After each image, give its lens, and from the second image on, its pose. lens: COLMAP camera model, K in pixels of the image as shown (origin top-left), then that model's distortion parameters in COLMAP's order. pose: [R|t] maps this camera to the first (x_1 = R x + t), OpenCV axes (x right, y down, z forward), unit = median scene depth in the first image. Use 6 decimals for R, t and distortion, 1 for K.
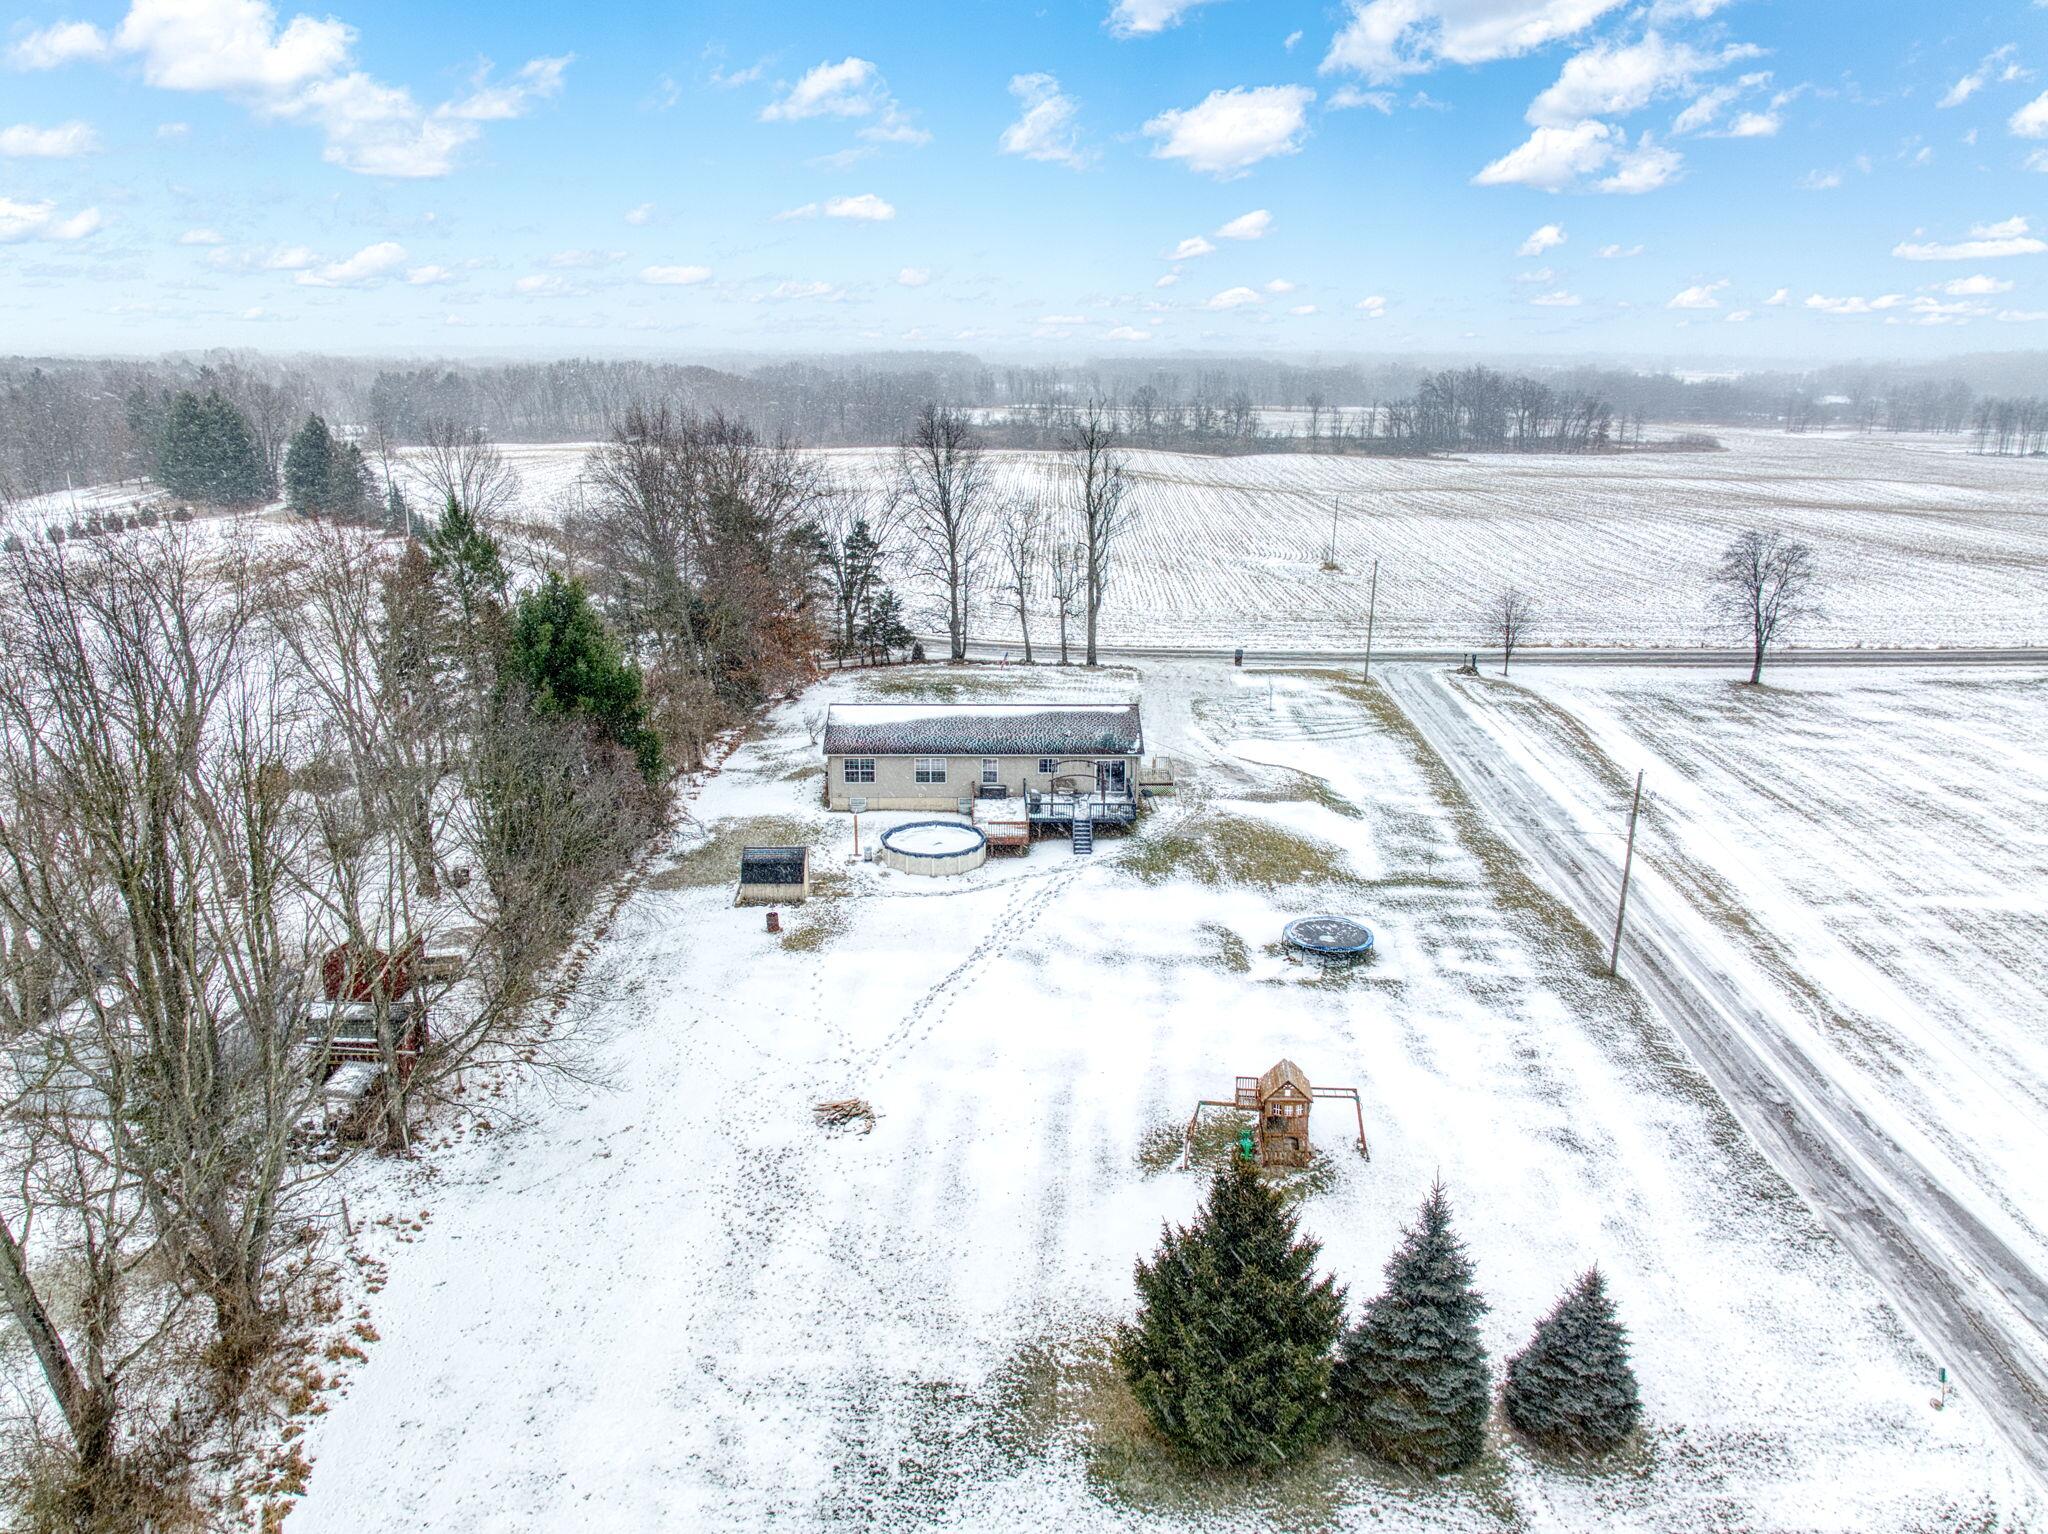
lens RADIAL K [[1423.1, 0, 1024.0], [0, 1423.1, 767.0], [0, 0, 1]] dist [-0.021319, 0.002623]
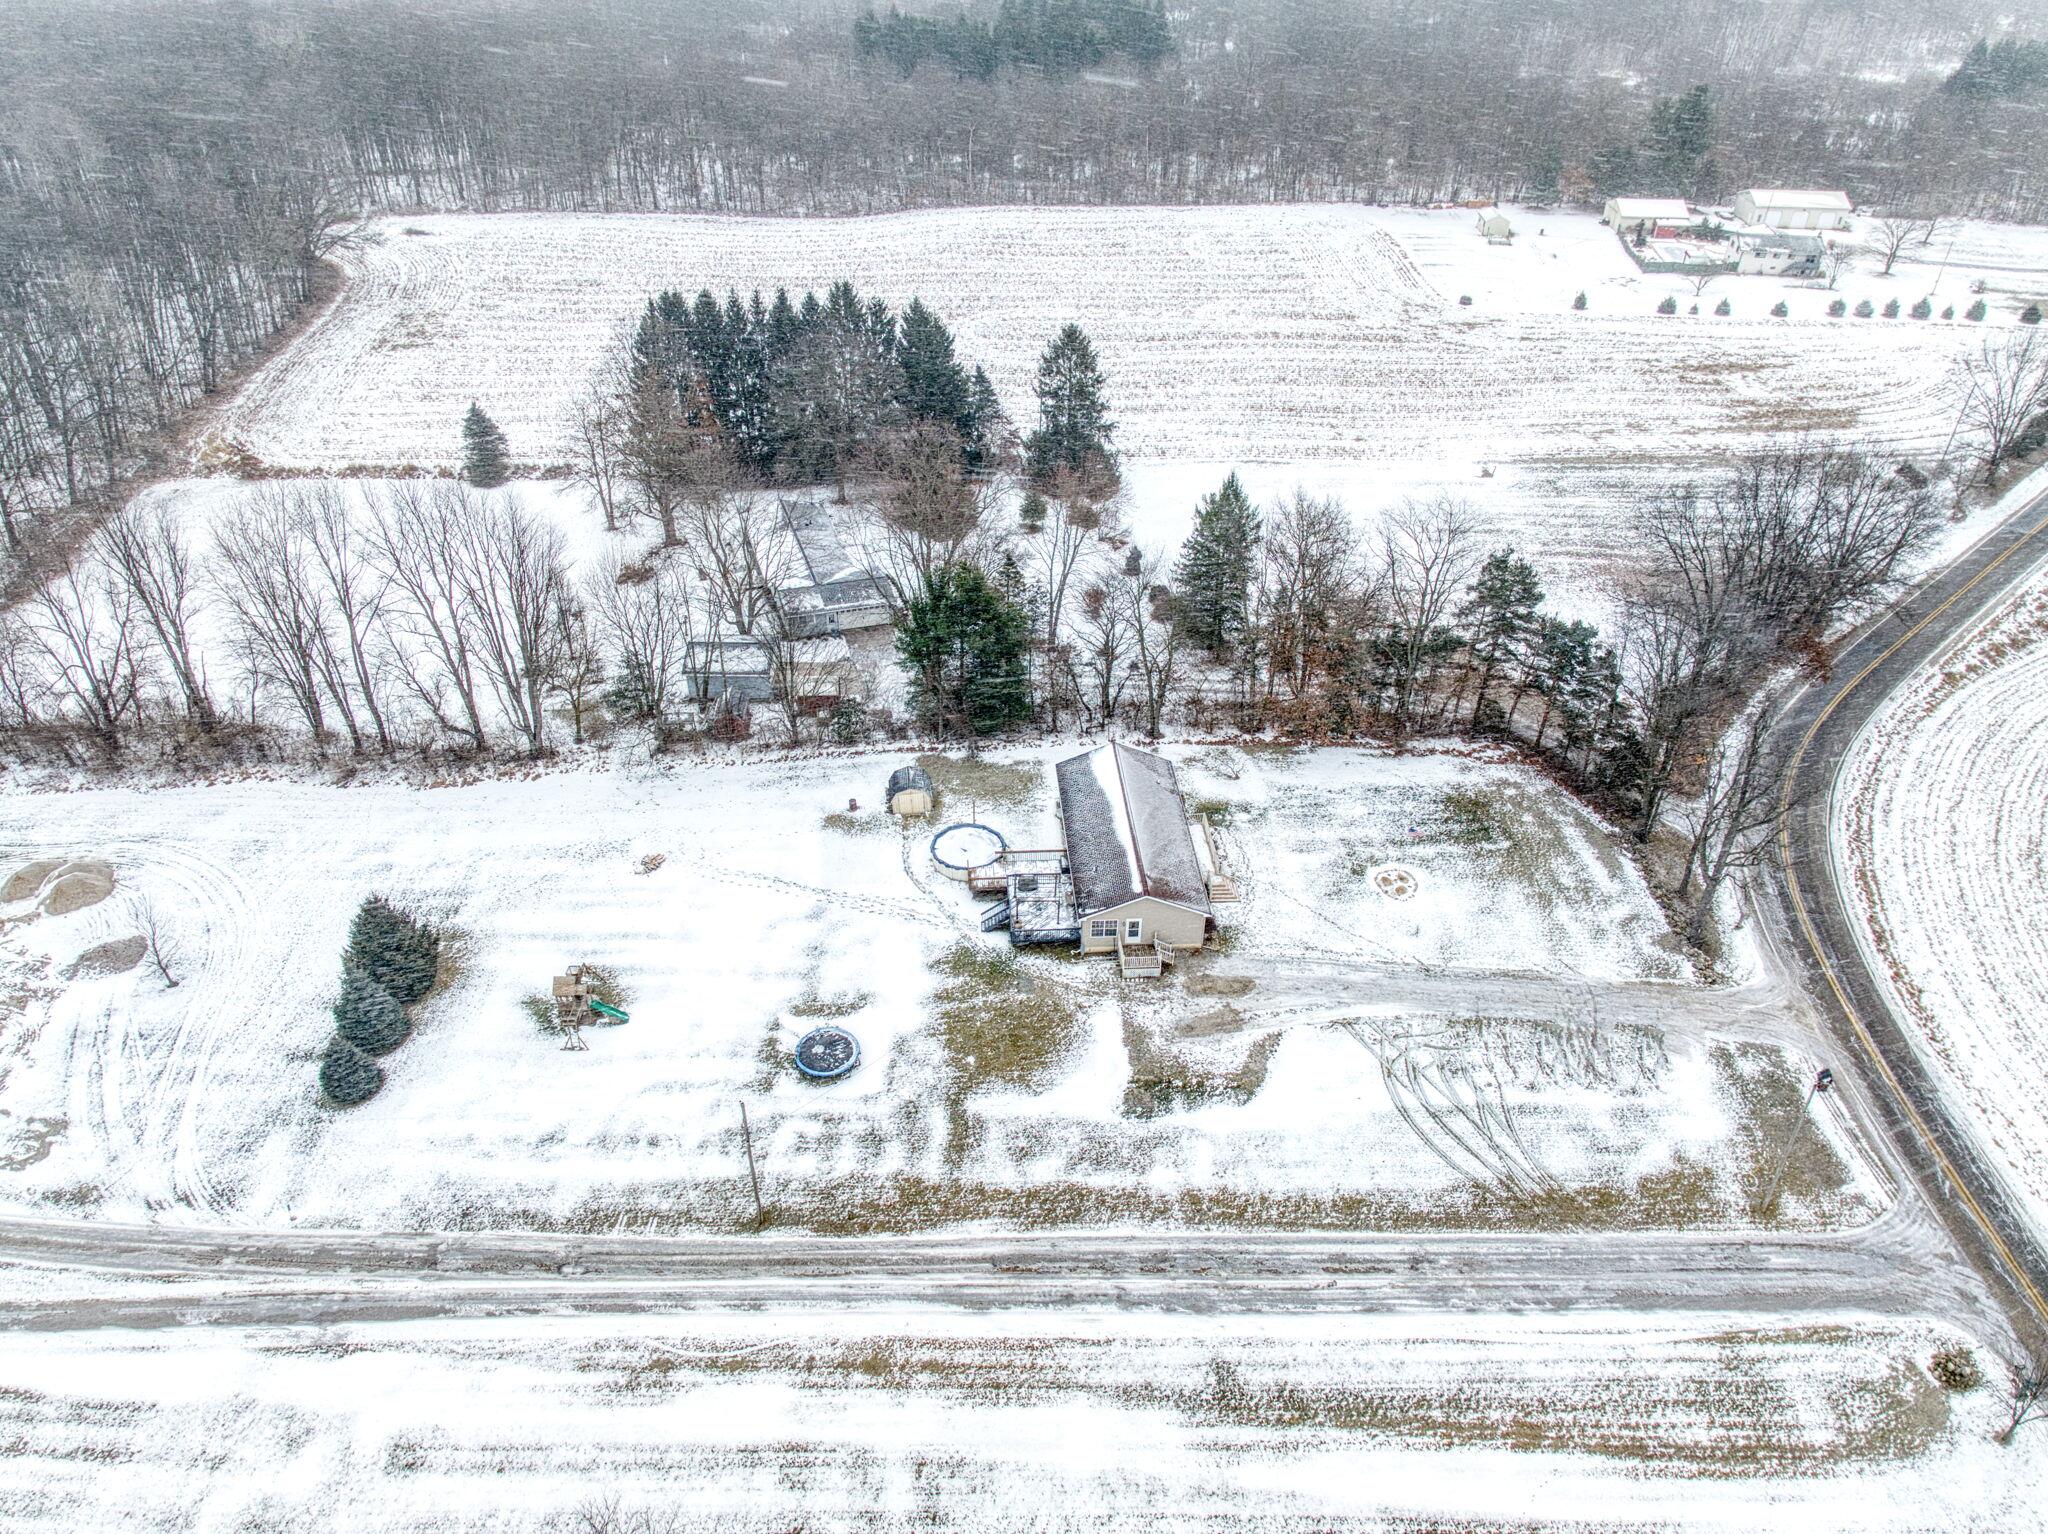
lens RADIAL K [[1335.9, 0, 1024.0], [0, 1335.9, 767.0], [0, 0, 1]] dist [-0.023822, -0.001013]
pose [[0.049270, 0.557757, -0.828541, 1.057851], [-0.294386, 0.800806, 0.521581, -0.767841], [0.954416, 0.218212, 0.203652, 0.808982]]
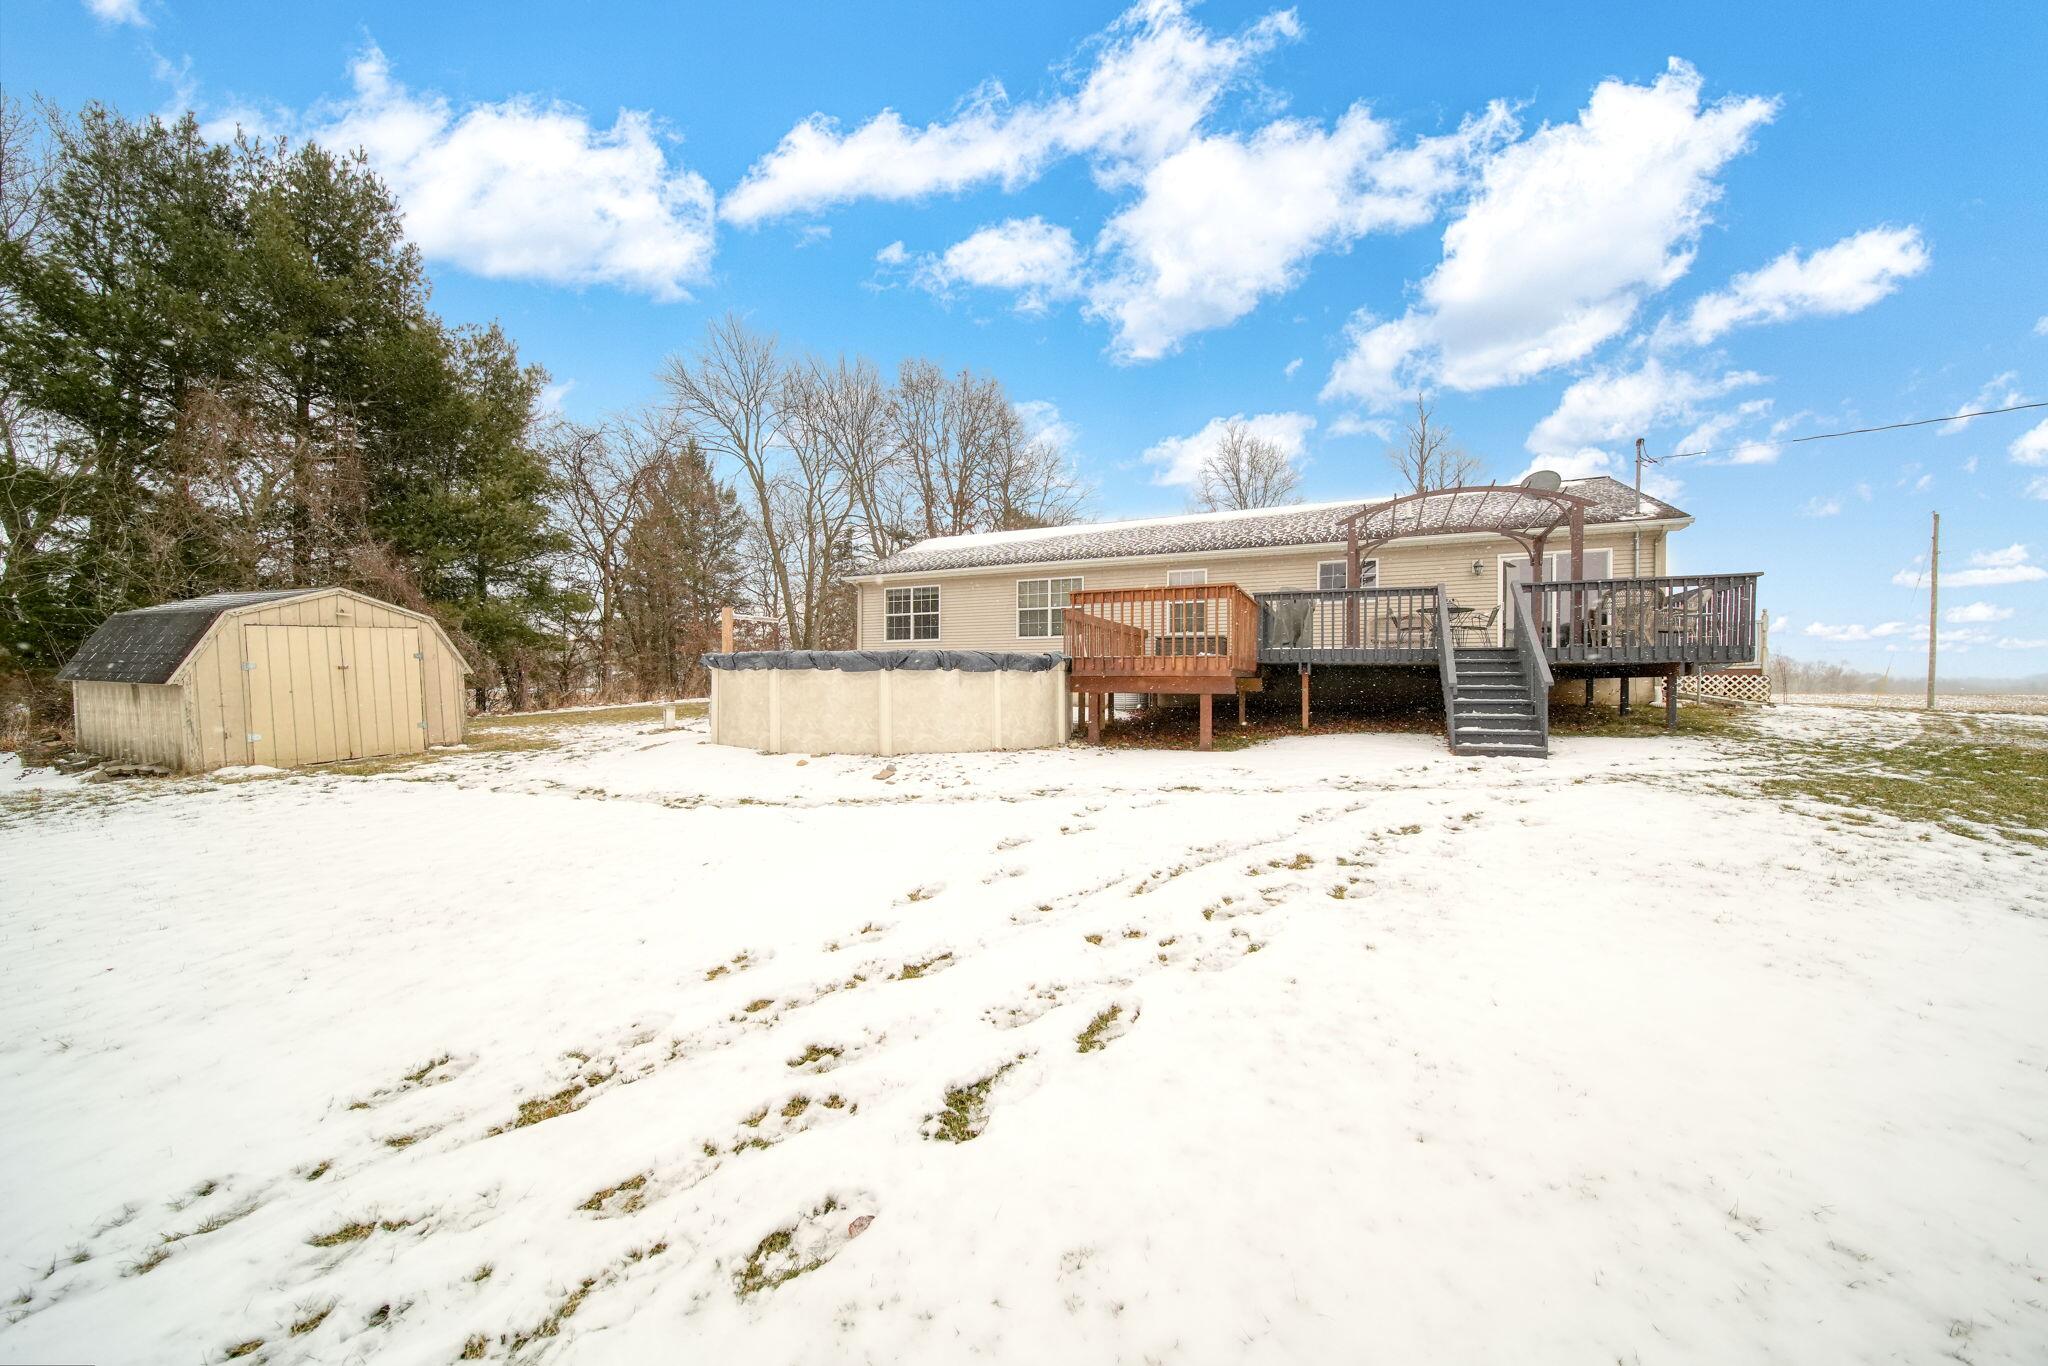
lens RADIAL K [[716.5, 0, 1018.1], [0, 716.5, 684.9], [0, 0, 1]] dist [-0.002462, -0.000296]
pose [[0.900390, -0.000321, -0.435083, 0.024710], [-0.116709, 0.963172, -0.242236, 0.091930], [0.419138, 0.268885, 0.867194, 0.934810]]
